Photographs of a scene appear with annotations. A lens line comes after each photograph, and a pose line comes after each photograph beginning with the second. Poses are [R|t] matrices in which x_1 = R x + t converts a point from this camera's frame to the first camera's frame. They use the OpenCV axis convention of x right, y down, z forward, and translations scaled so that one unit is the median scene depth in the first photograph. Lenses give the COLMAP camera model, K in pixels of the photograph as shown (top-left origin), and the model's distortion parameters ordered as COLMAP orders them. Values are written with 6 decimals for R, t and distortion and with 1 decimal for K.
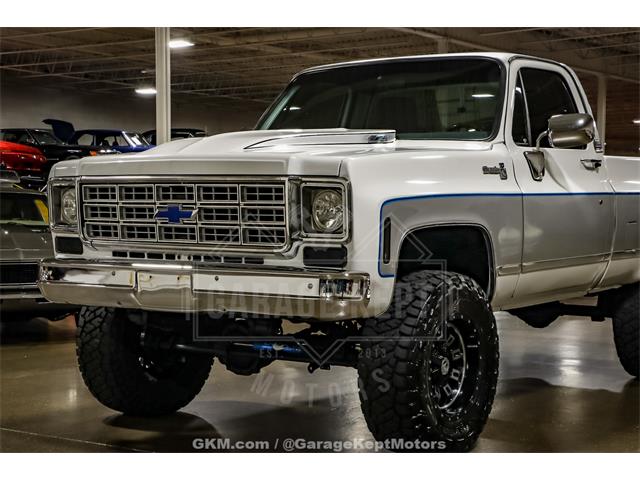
lens RADIAL K [[1143.4, 0, 320.0], [0, 1143.4, 240.0], [0, 0, 1]] dist [0.173682, 0.187142]
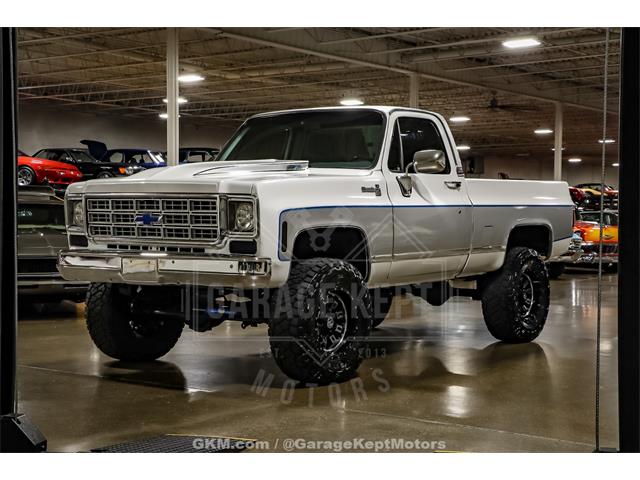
lens RADIAL K [[1055.9, 0, 320.0], [0, 1055.9, 240.0], [0, 0, 1]] dist [0.127219, 0.084248]
pose [[0.999832, 0.002042, -0.018238, 0.114368], [-0.002157, 0.999978, -0.006293, 0.011850], [0.018225, 0.006332, 0.999814, -0.344004]]
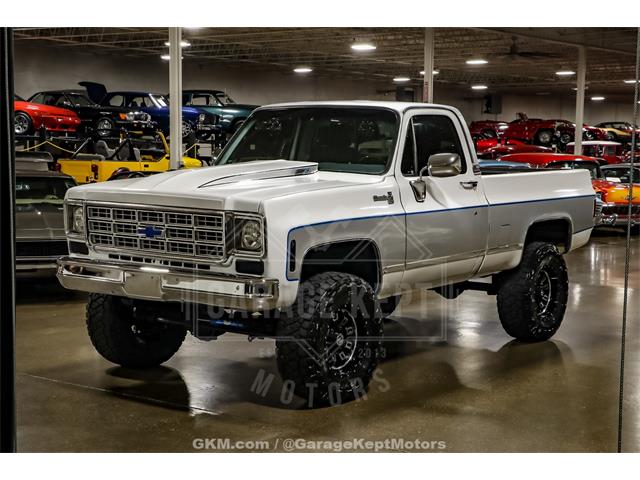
lens RADIAL K [[1097.9, 0, 320.0], [0, 1097.9, 240.0], [0, 0, 1]] dist [0.143901, 0.100053]
pose [[0.999623, 0.009926, -0.025581, 0.112305], [-0.008440, 0.998307, 0.057543, -0.087600], [0.026109, -0.057306, 0.998015, -0.340044]]
